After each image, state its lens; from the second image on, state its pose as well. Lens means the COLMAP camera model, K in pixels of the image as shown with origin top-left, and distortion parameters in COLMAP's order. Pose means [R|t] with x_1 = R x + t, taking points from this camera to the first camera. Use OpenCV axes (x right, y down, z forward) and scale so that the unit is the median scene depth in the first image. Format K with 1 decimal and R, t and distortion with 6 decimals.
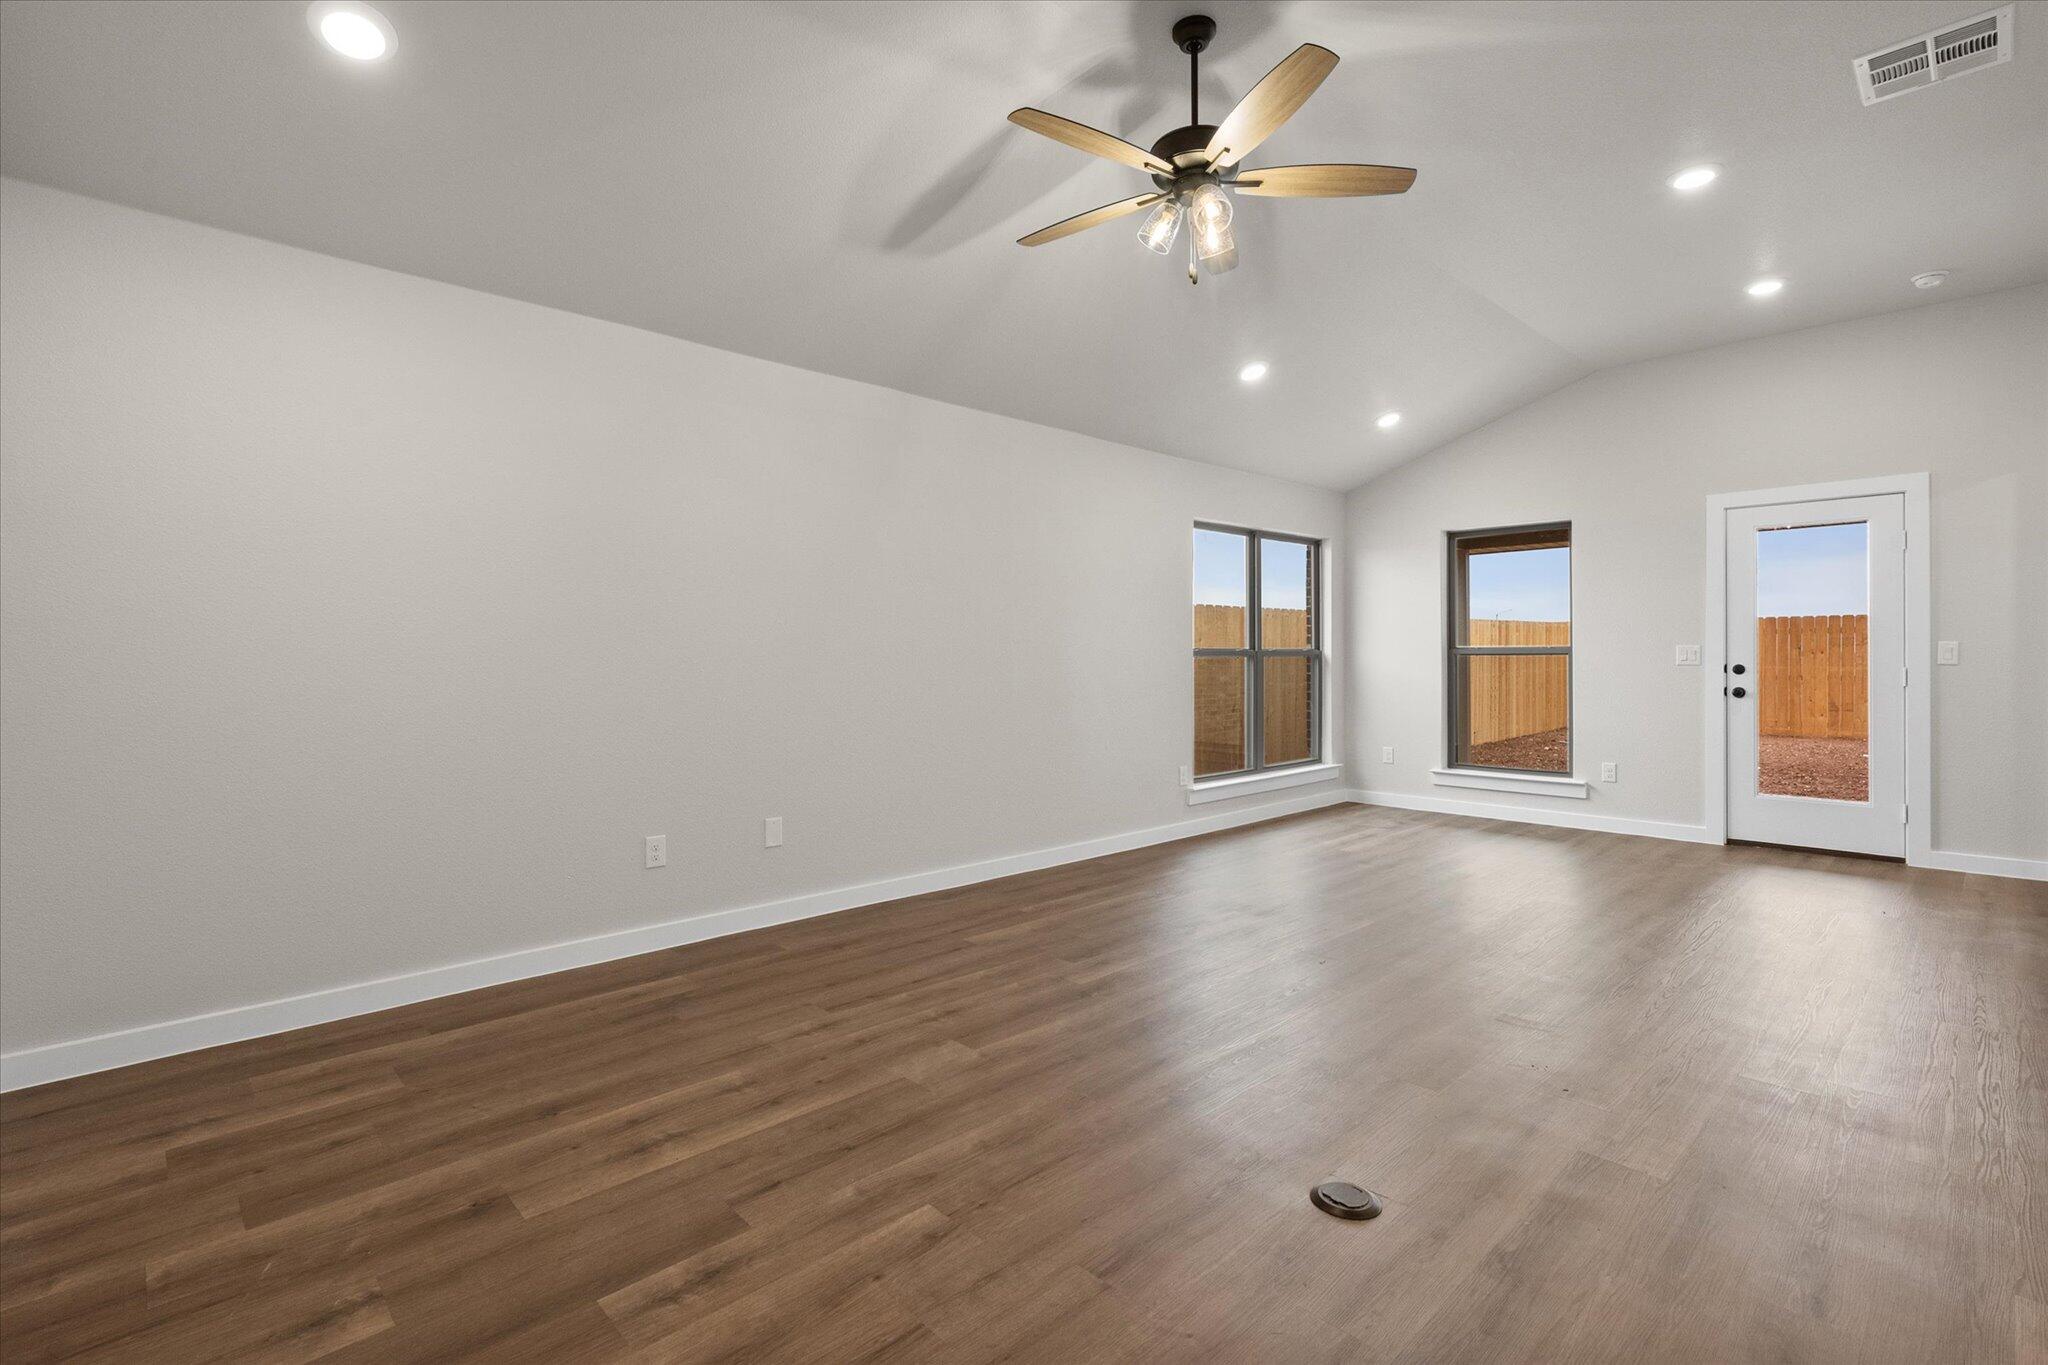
lens RADIAL K [[946.8, 0, 1029.7], [0, 946.8, 655.2], [0, 0, 1]] dist [-0.001581, -0.000429]
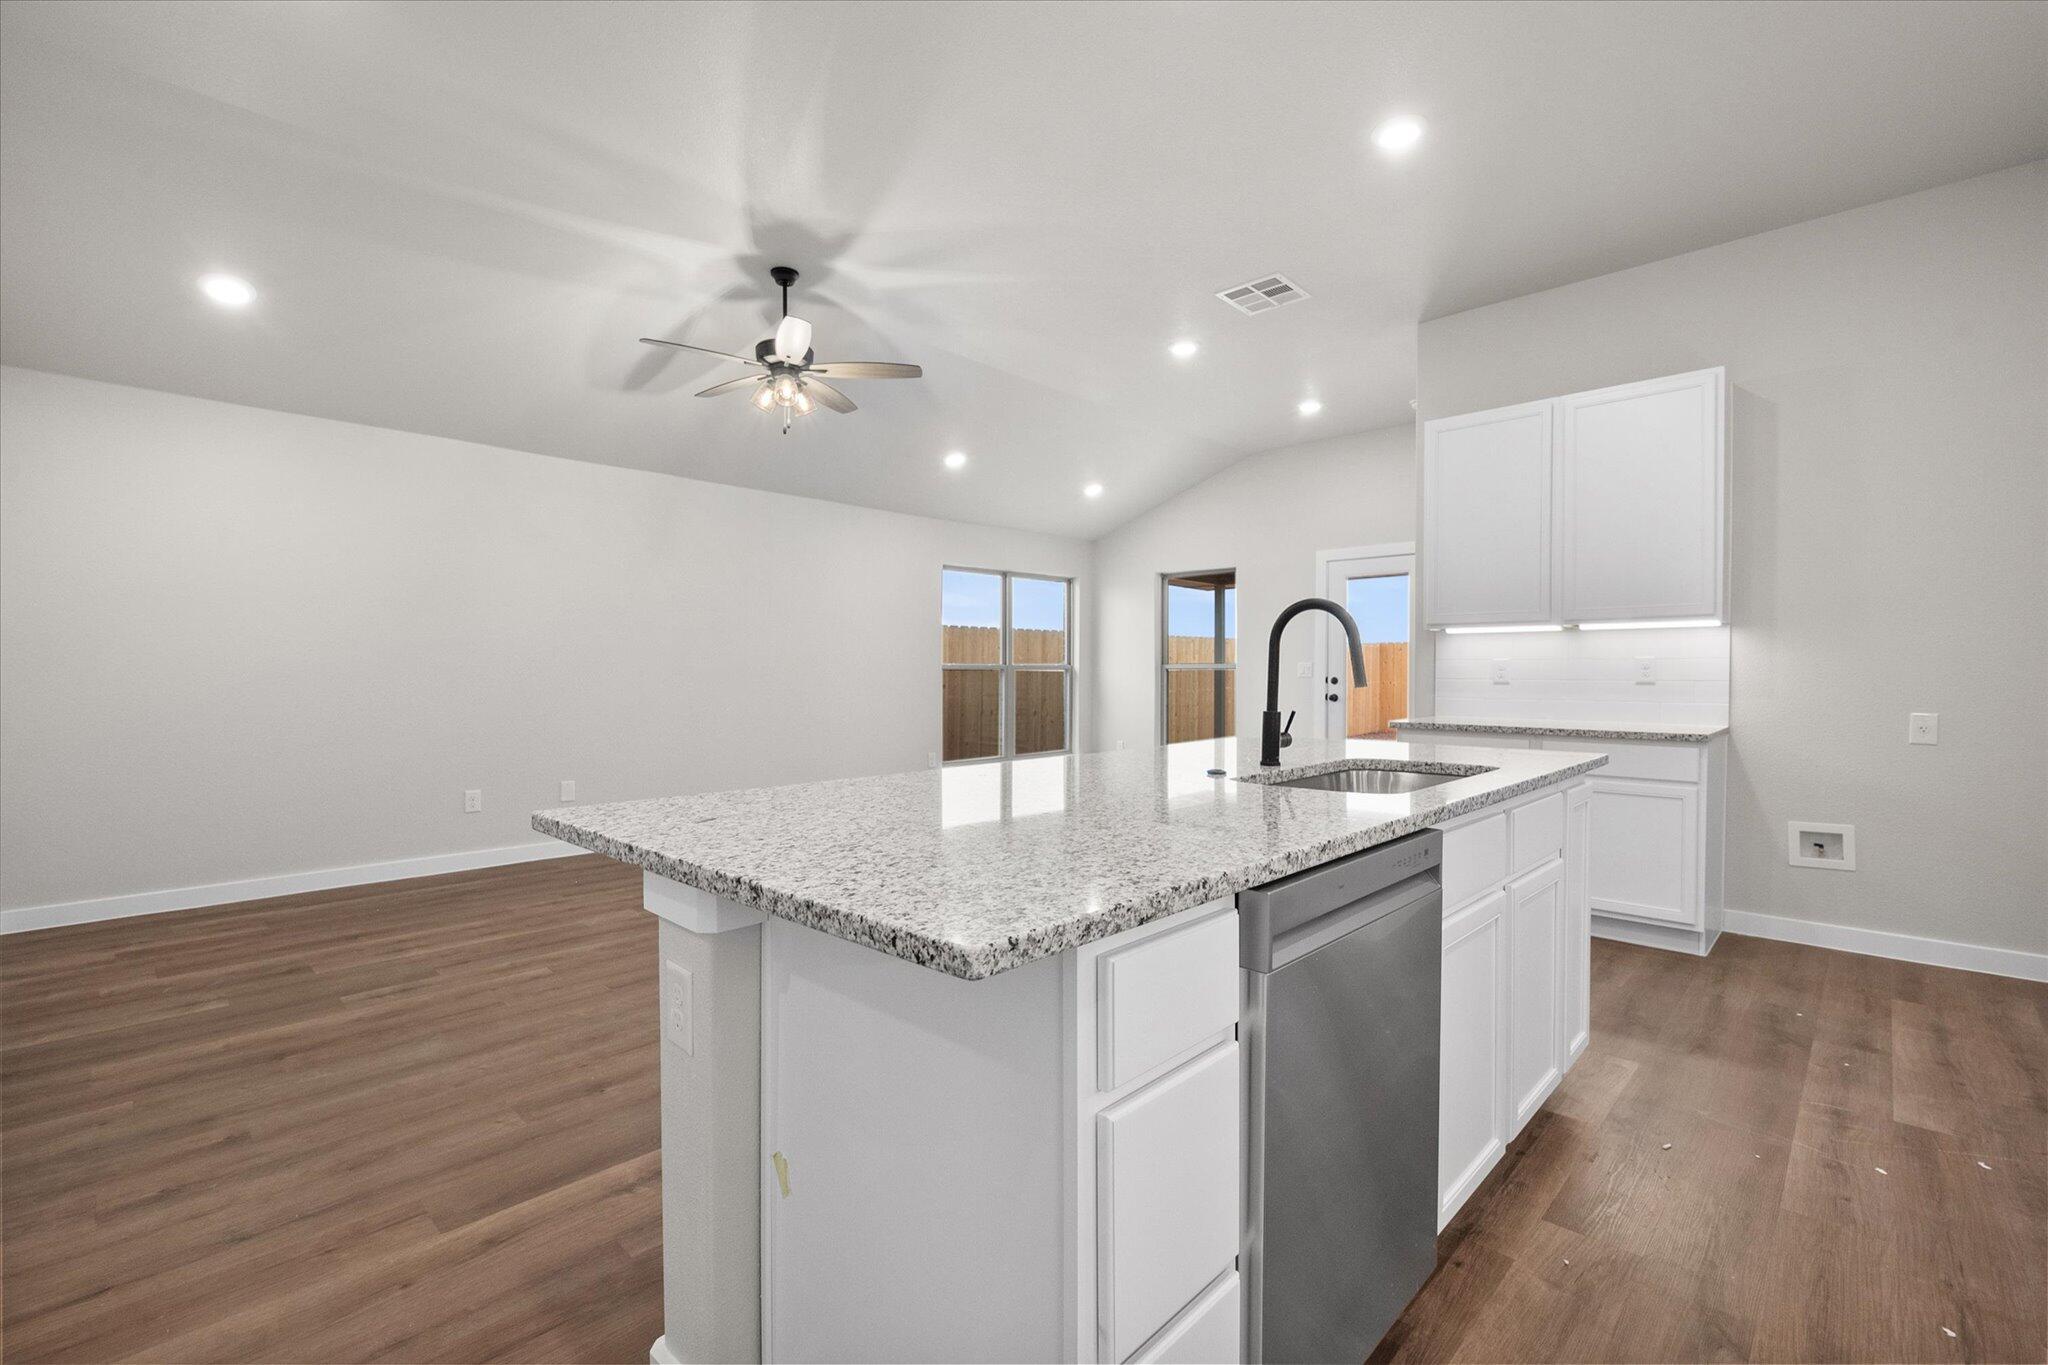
lens RADIAL K [[894.7, 0, 1021.5], [0, 894.7, 678.9], [0, 0, 1]] dist [-0.001268, -0.000334]
pose [[0.999377, 0.004342, 0.035025, 0.405452], [-0.004719, 0.999932, 0.010686, 0.001384], [-0.034976, -0.010844, 0.999329, -0.405895]]
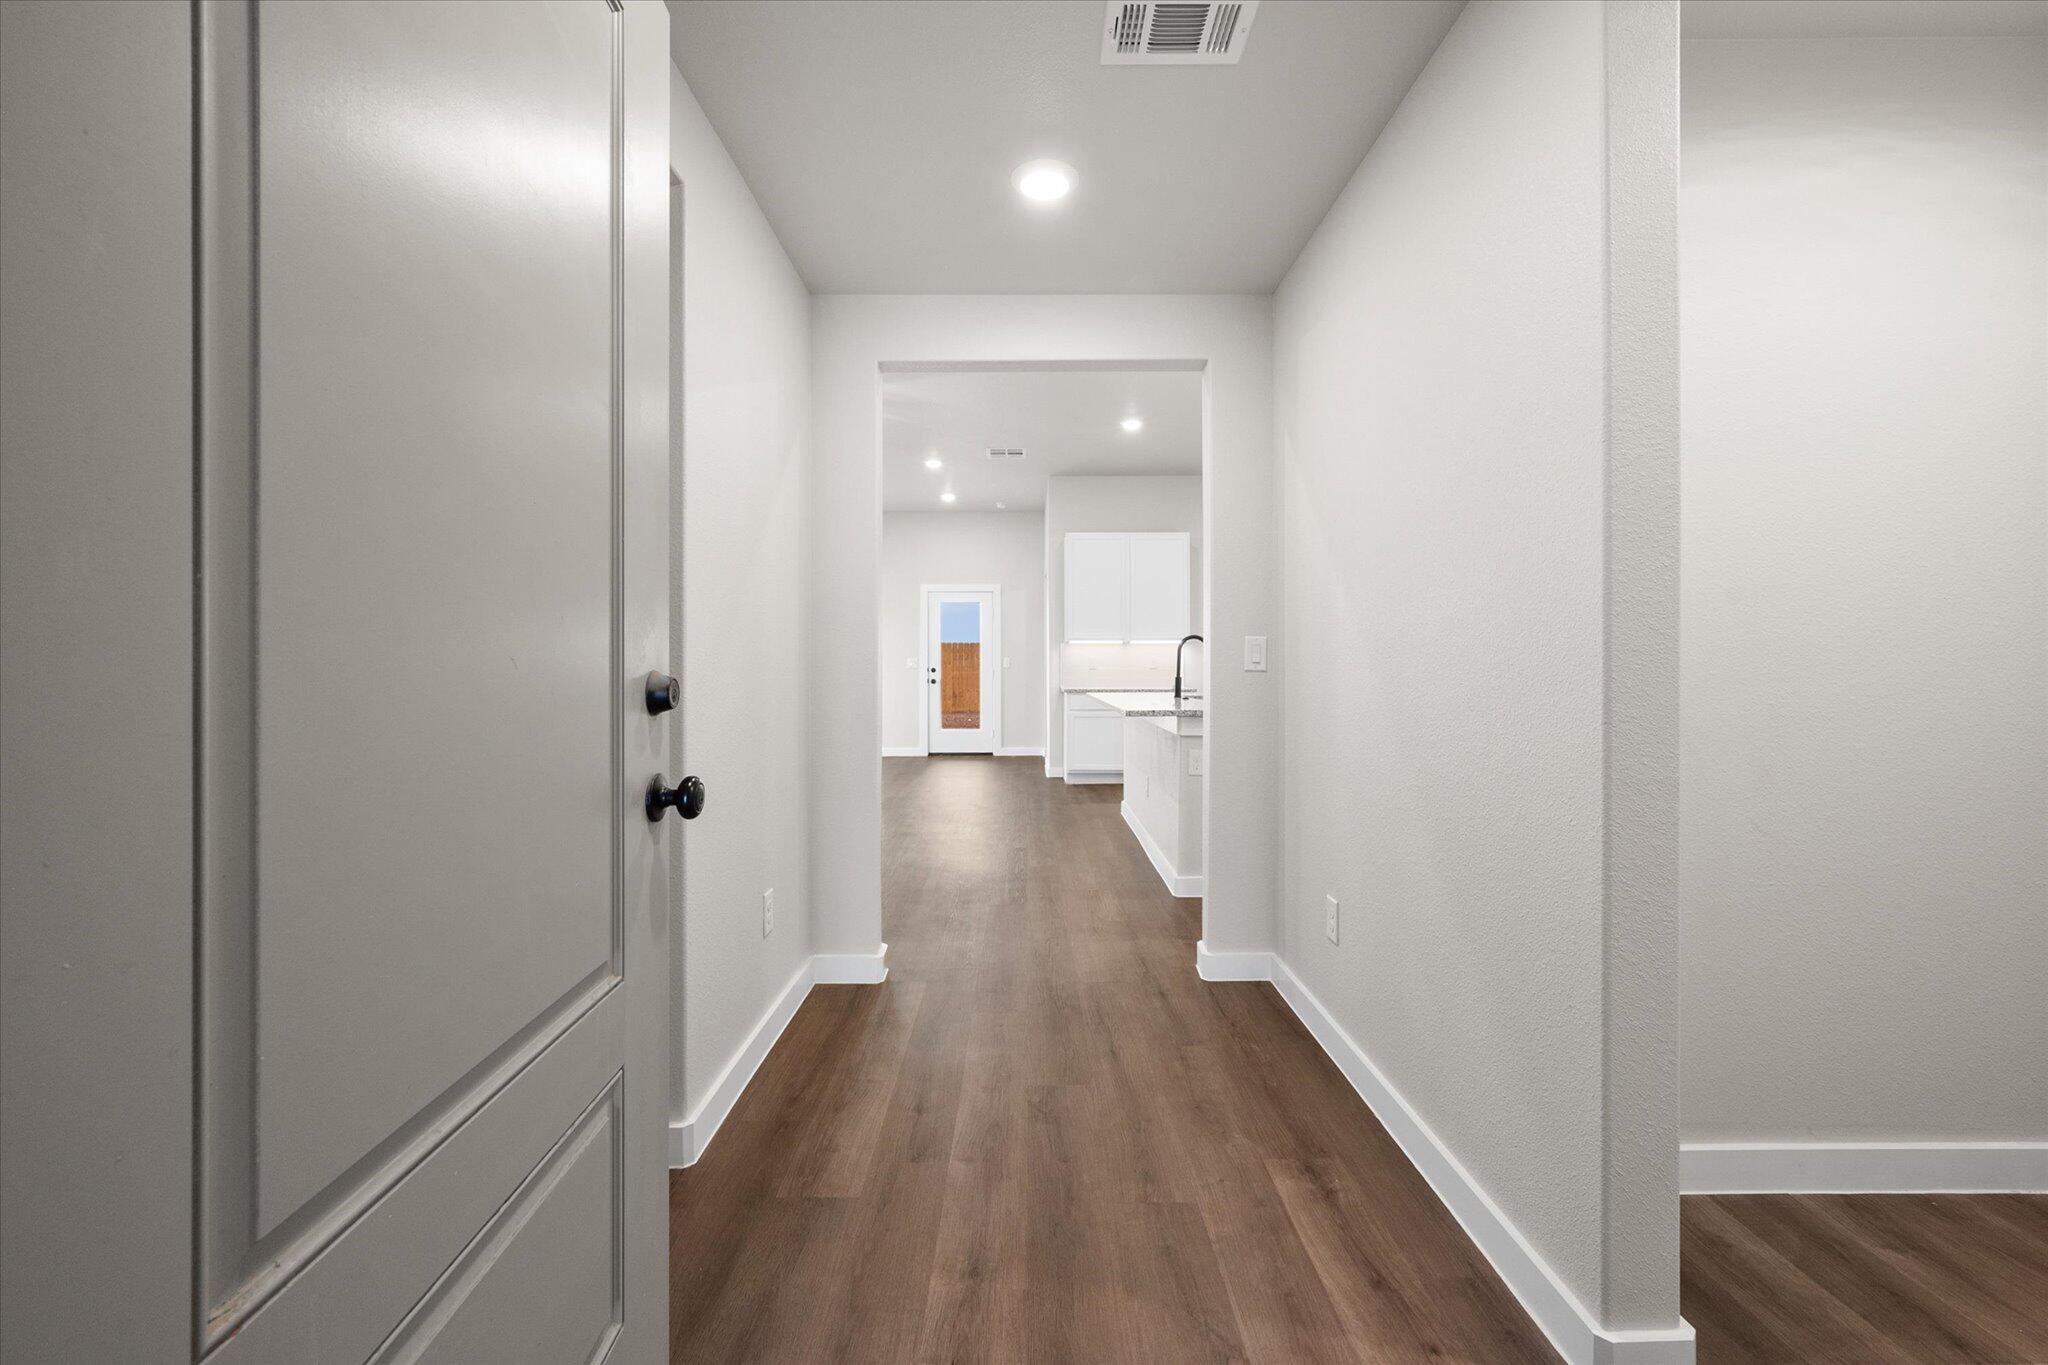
lens RADIAL K [[850.4, 0, 1024.6], [0, 850.4, 677.9], [0, 0, 1]] dist [0.000160, 0.000053]
pose [[0.695508, -0.008164, 0.718472, -0.695053], [-0.002020, 0.999909, 0.013318, 0.010391], [-0.718516, -0.010714, 0.695428, -0.676702]]
